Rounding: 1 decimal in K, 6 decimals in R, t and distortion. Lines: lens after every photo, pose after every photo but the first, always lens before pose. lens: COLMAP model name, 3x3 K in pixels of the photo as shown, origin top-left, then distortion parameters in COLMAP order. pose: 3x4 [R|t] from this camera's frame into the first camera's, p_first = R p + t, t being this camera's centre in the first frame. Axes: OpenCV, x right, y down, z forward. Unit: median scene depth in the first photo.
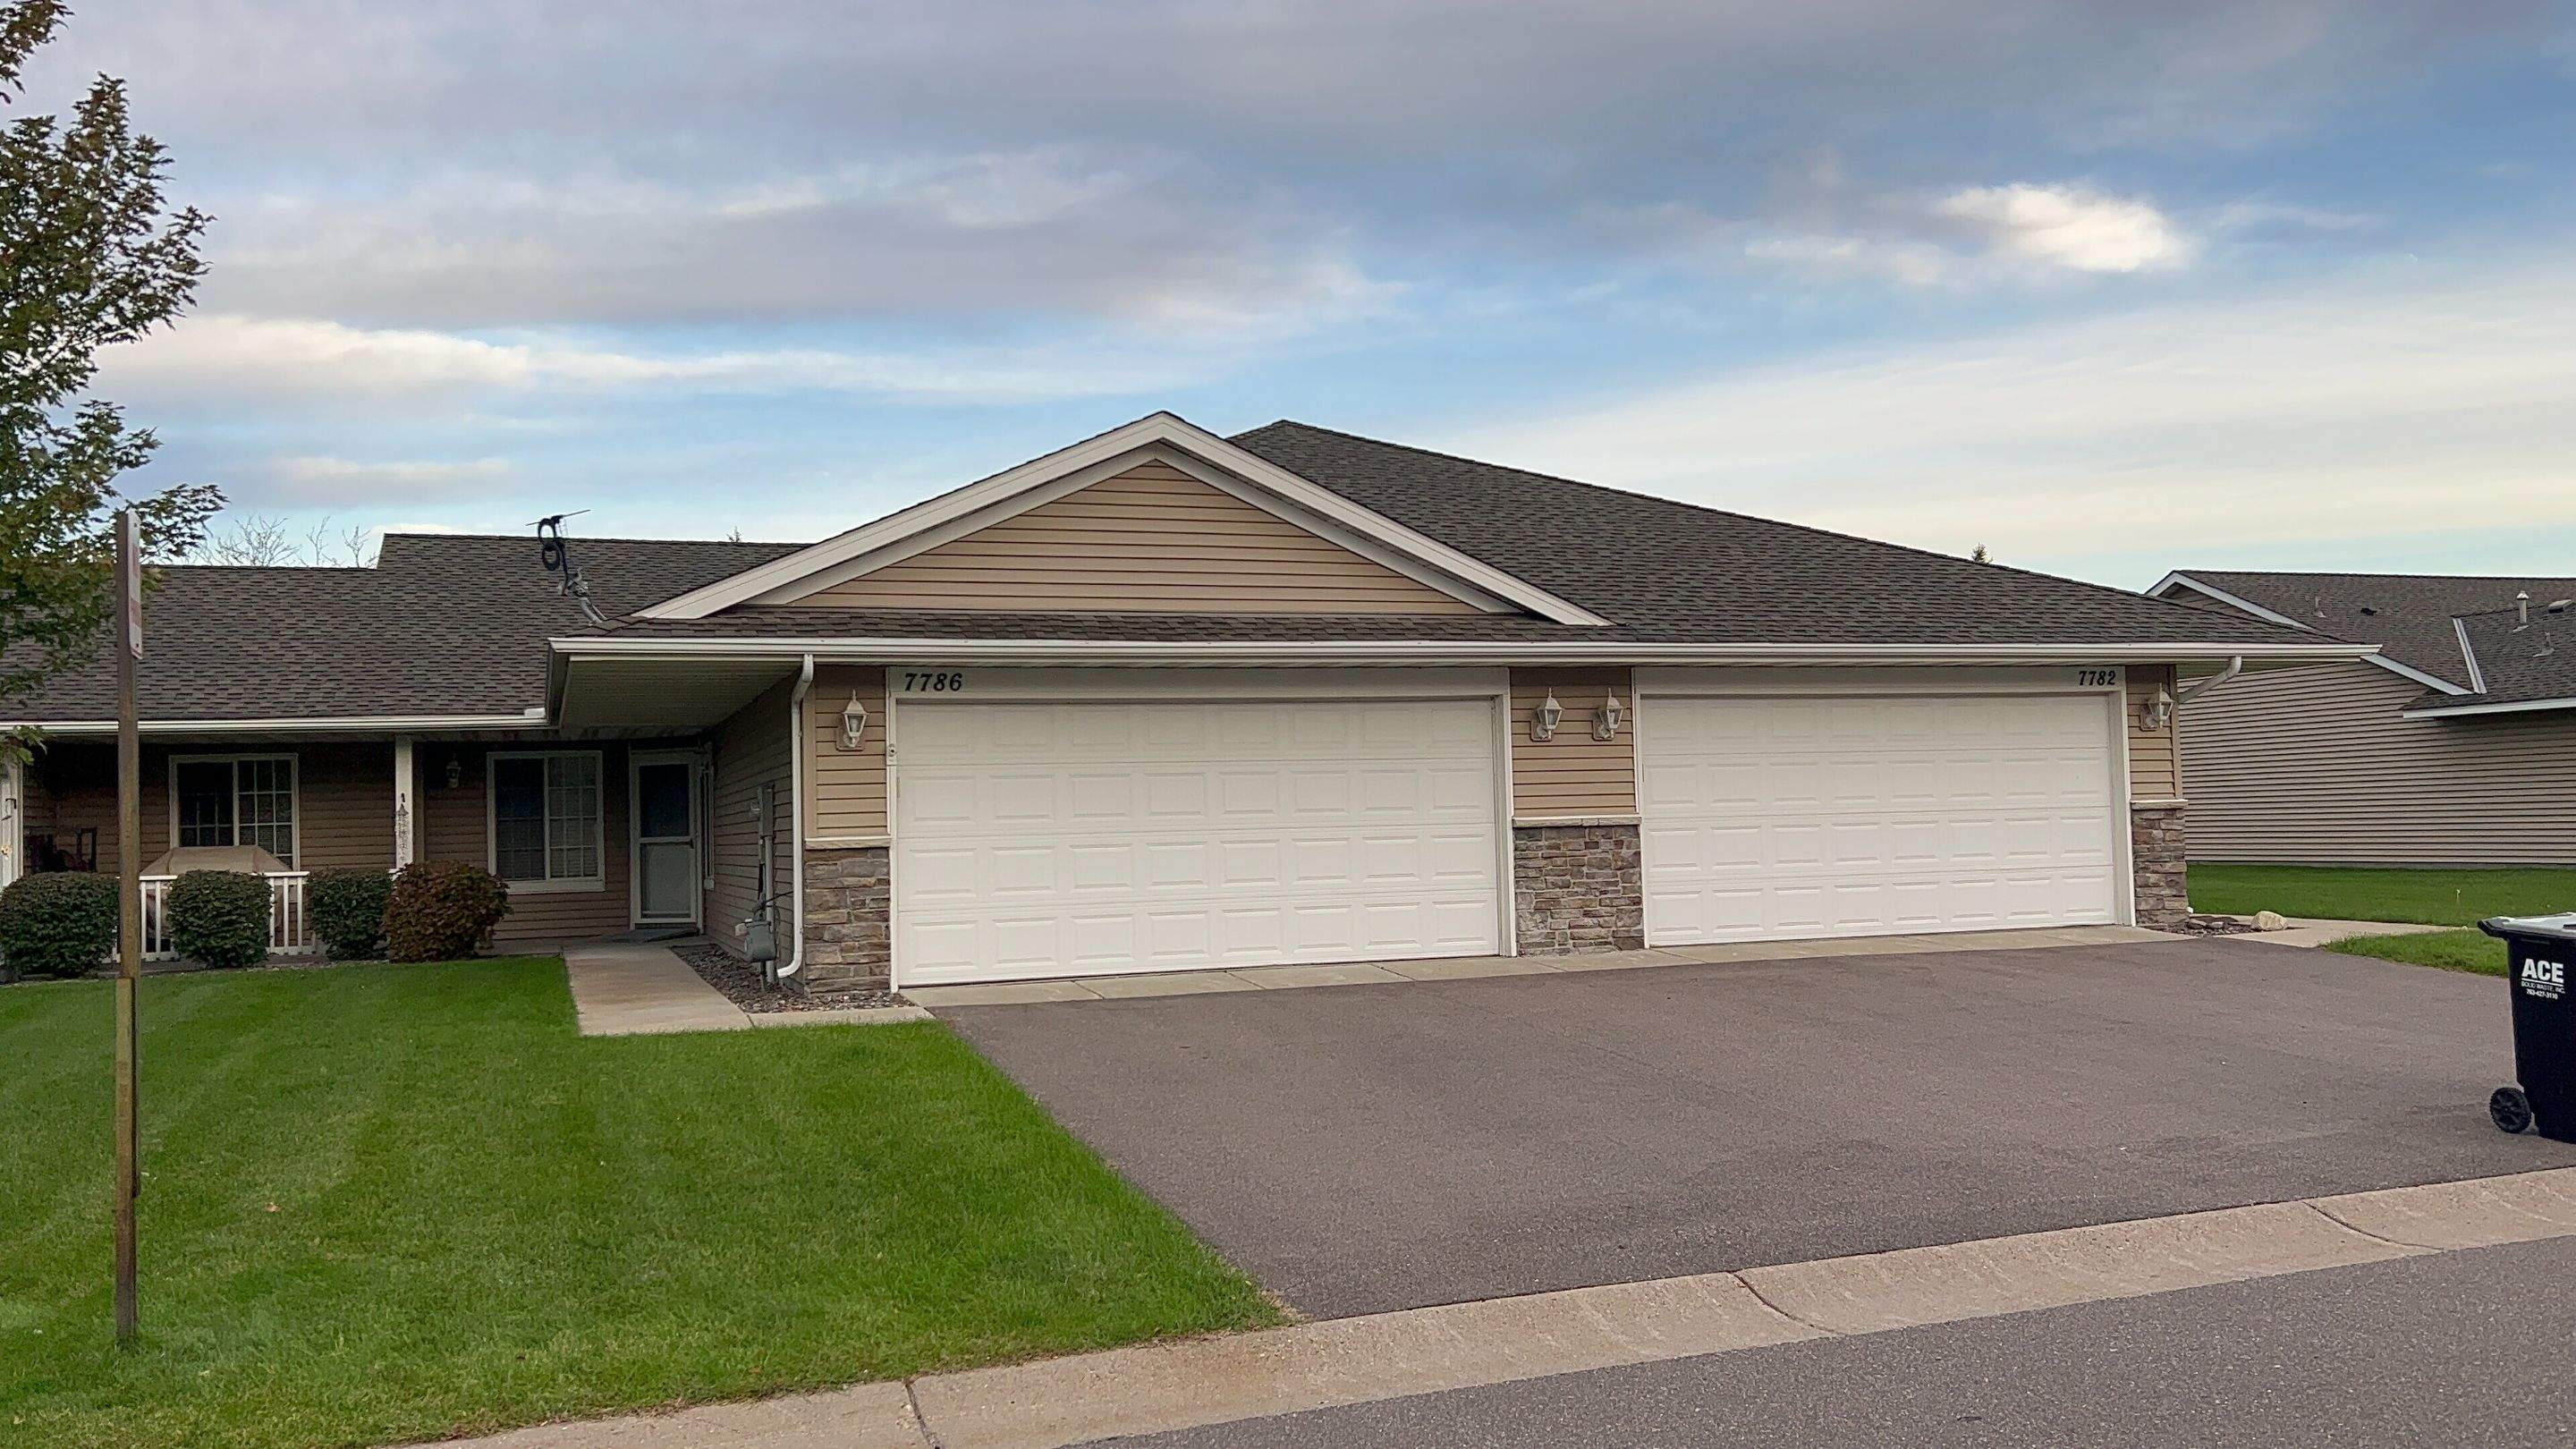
lens RADIAL K [[2124.5, 0, 1305.6], [0, 2124.5, 702.1], [0, 0, 1]] dist [0.114215, -0.192113]
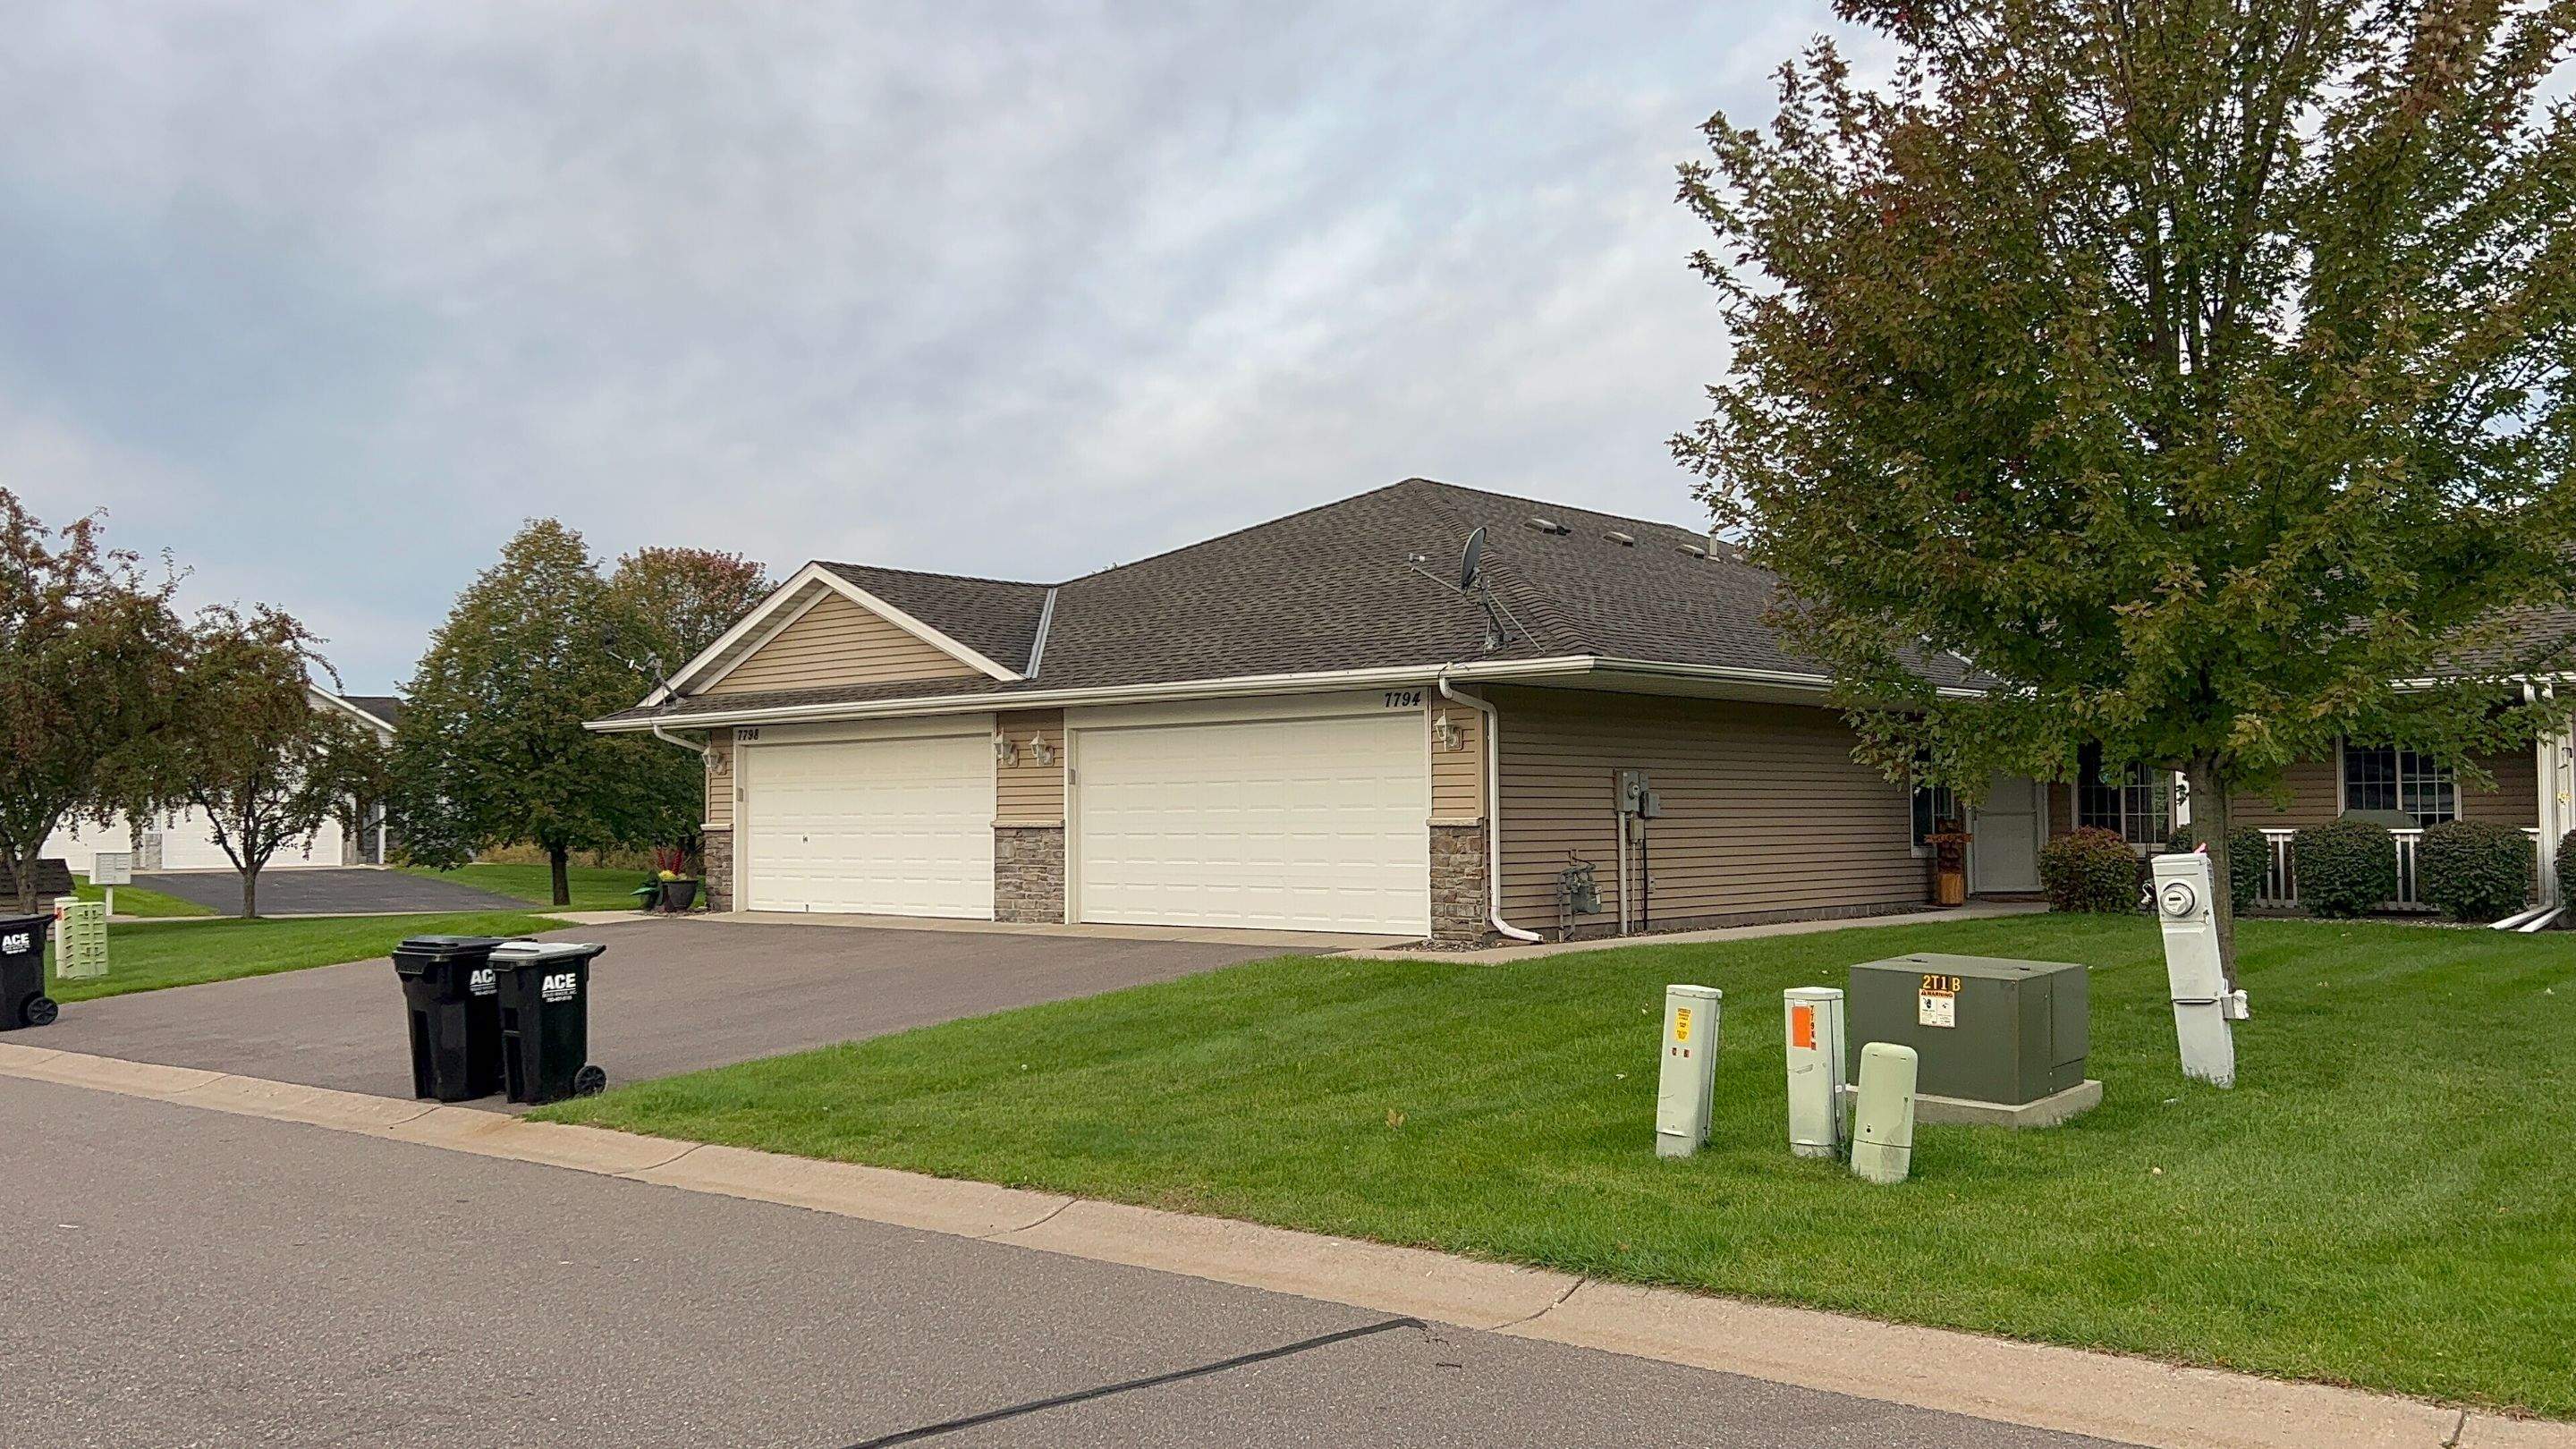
lens RADIAL K [[2124.5, 0, 1305.6], [0, 2124.5, 702.1], [0, 0, 1]] dist [0.114215, -0.192113]
pose [[0.461976, -0.023107, -0.886591, 1.387085], [0.045079, 0.998980, -0.002547, -0.009947], [0.885746, -0.038790, 0.462547, 0.531617]]
